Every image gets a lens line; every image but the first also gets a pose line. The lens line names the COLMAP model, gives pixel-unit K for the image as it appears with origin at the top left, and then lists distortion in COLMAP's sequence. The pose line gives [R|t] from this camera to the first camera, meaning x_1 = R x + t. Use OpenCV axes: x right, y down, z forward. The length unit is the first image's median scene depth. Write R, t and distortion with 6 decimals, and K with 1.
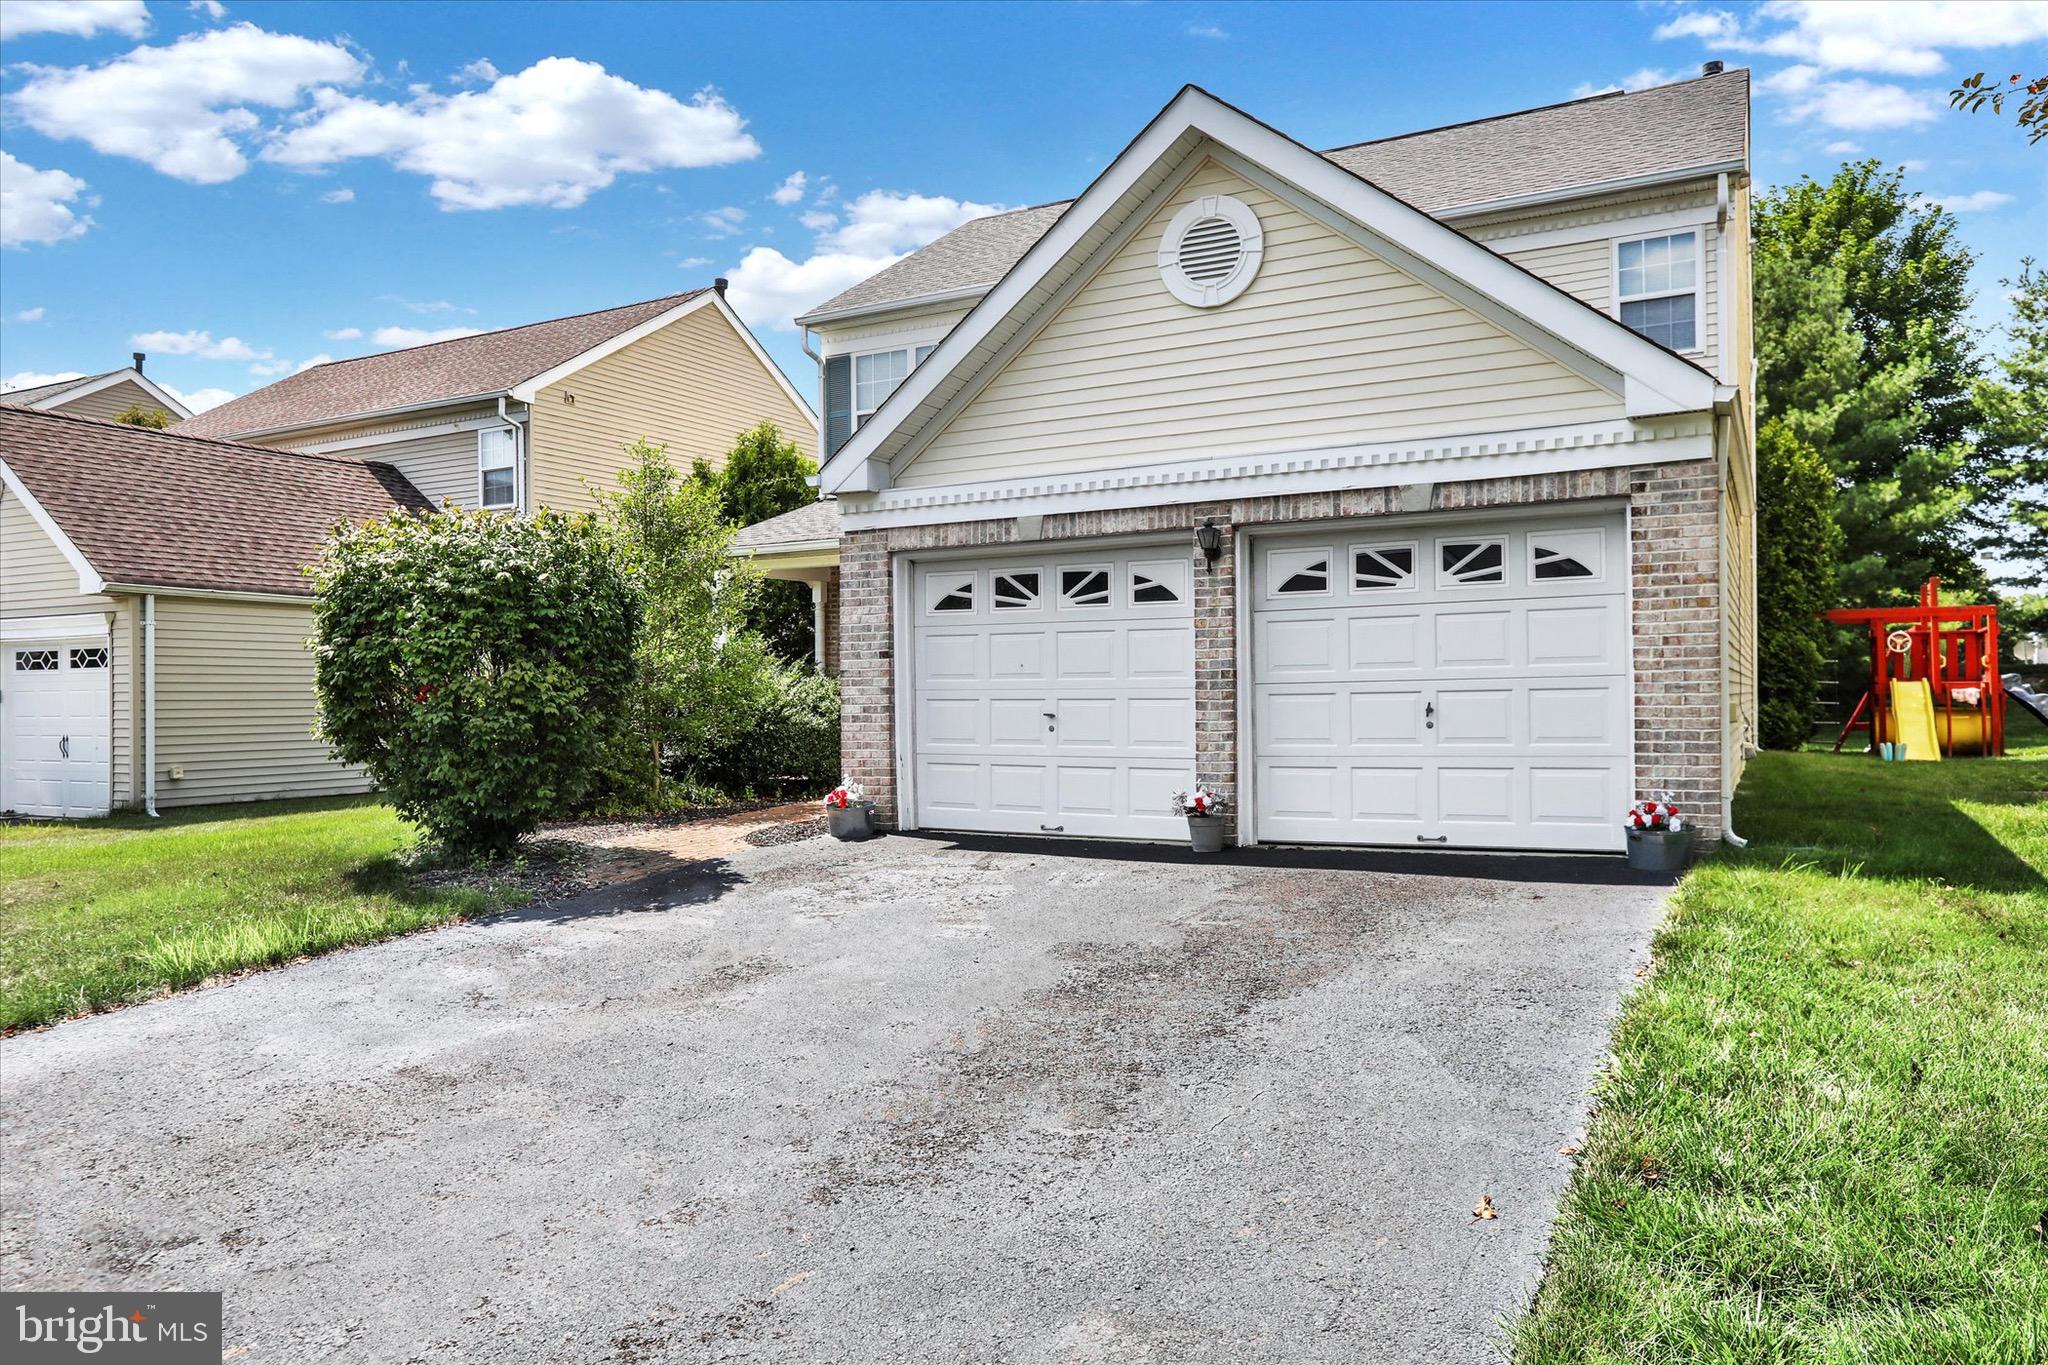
lens RADIAL K [[1373.8, 0, 1013.5], [0, 1373.8, 683.8], [0, 0, 1]] dist [-0.007314, -0.000939]
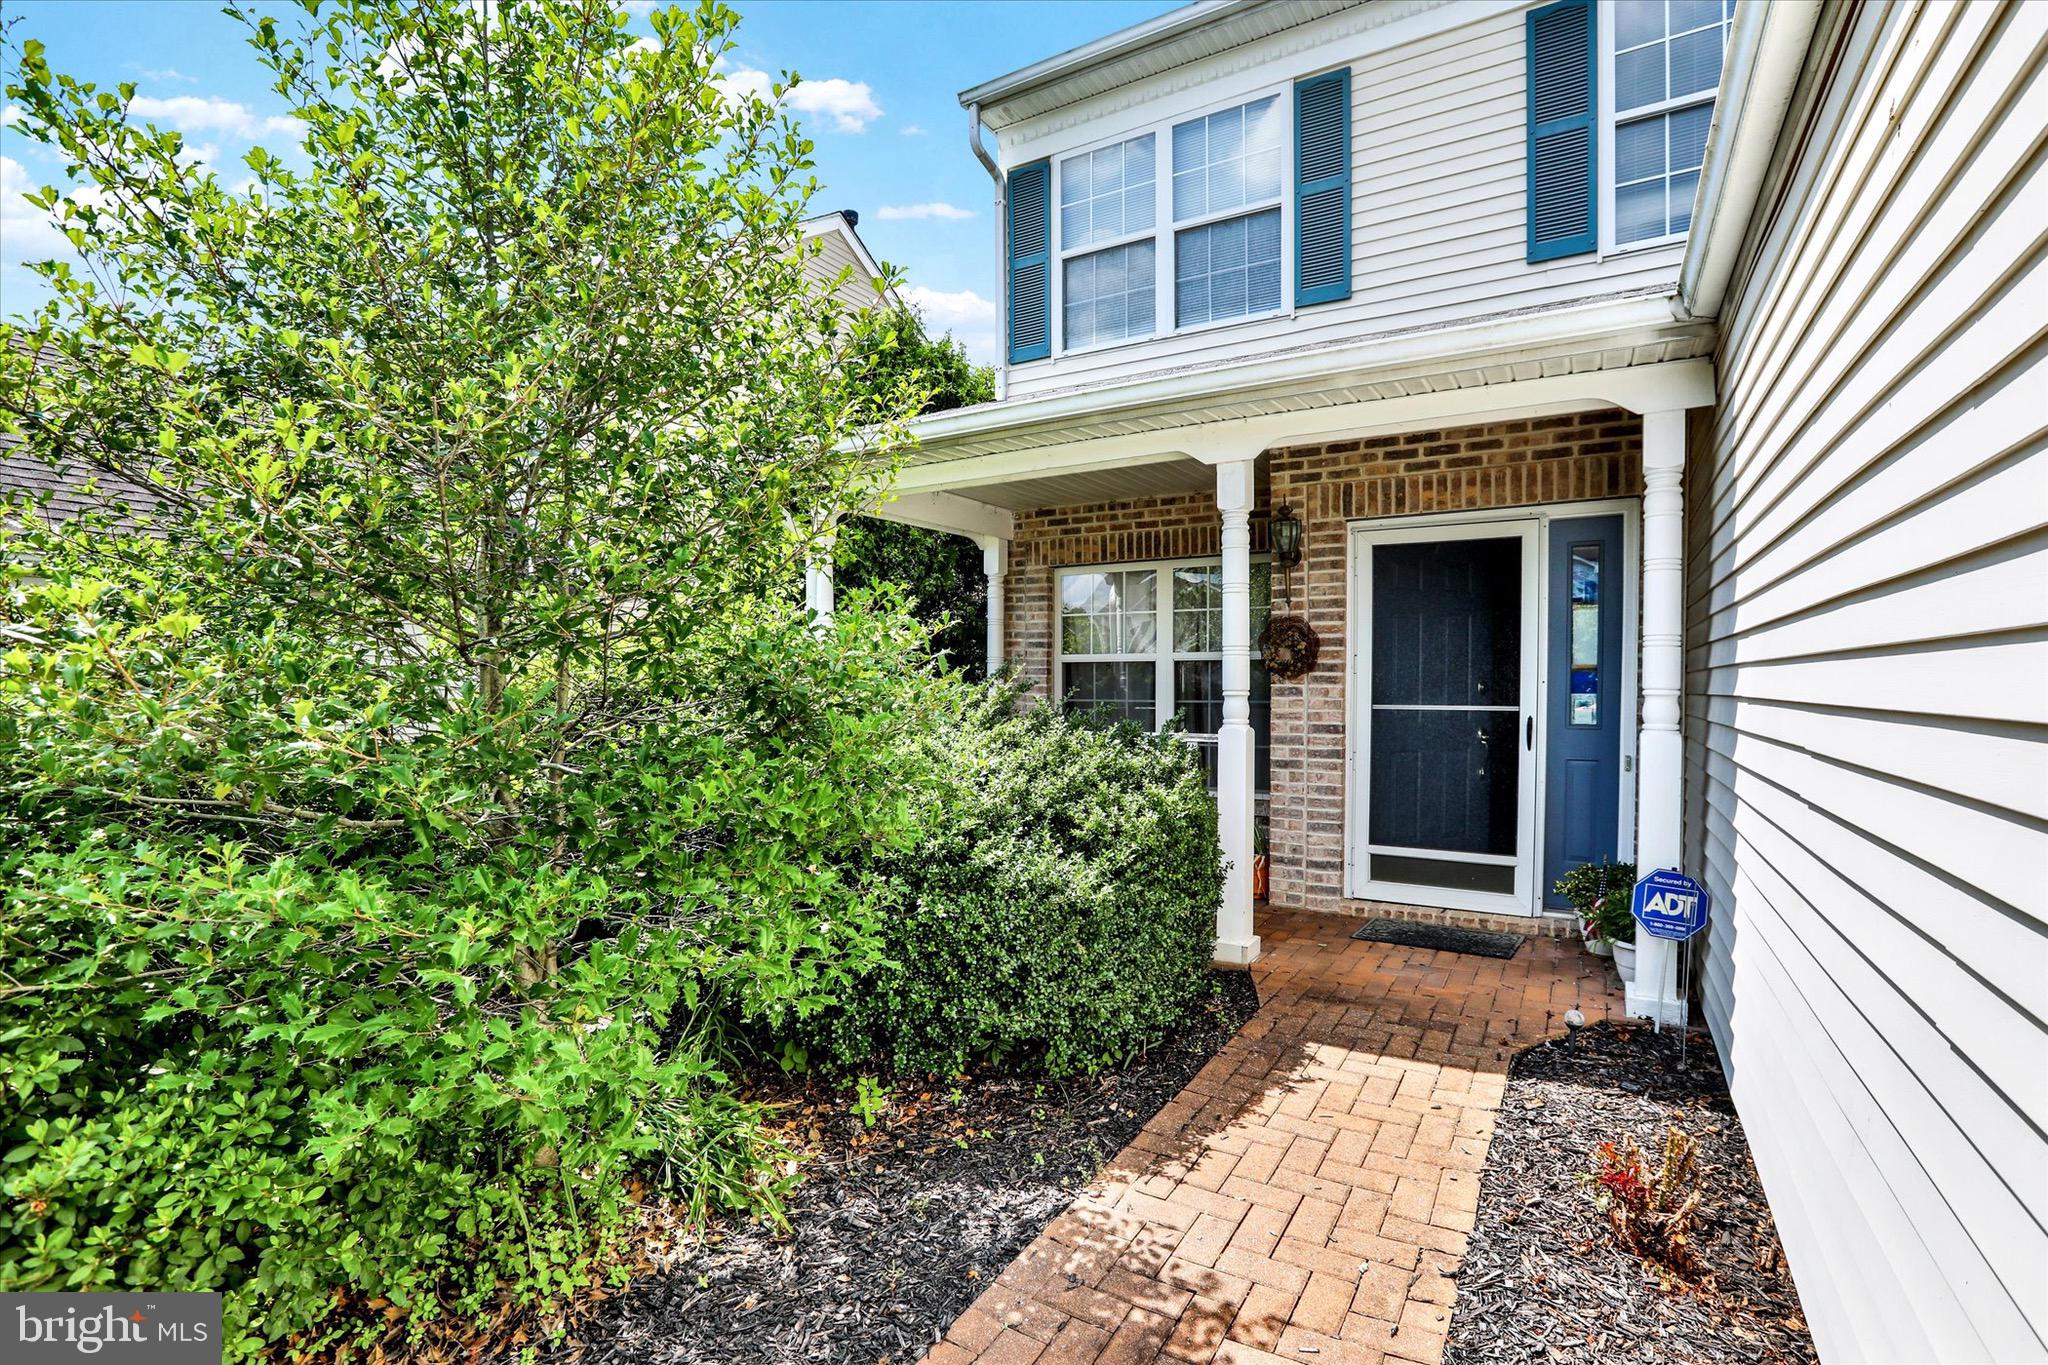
lens RADIAL K [[976.5, 0, 1034.5], [0, 976.5, 688.3], [0, 0, 1]] dist [-0.004354, -0.000343]
pose [[0.999158, 0.008101, -0.040216, -0.201716], [-0.007406, 0.999821, 0.017408, -0.029538], [0.040349, -0.017096, 0.999039, 1.076492]]
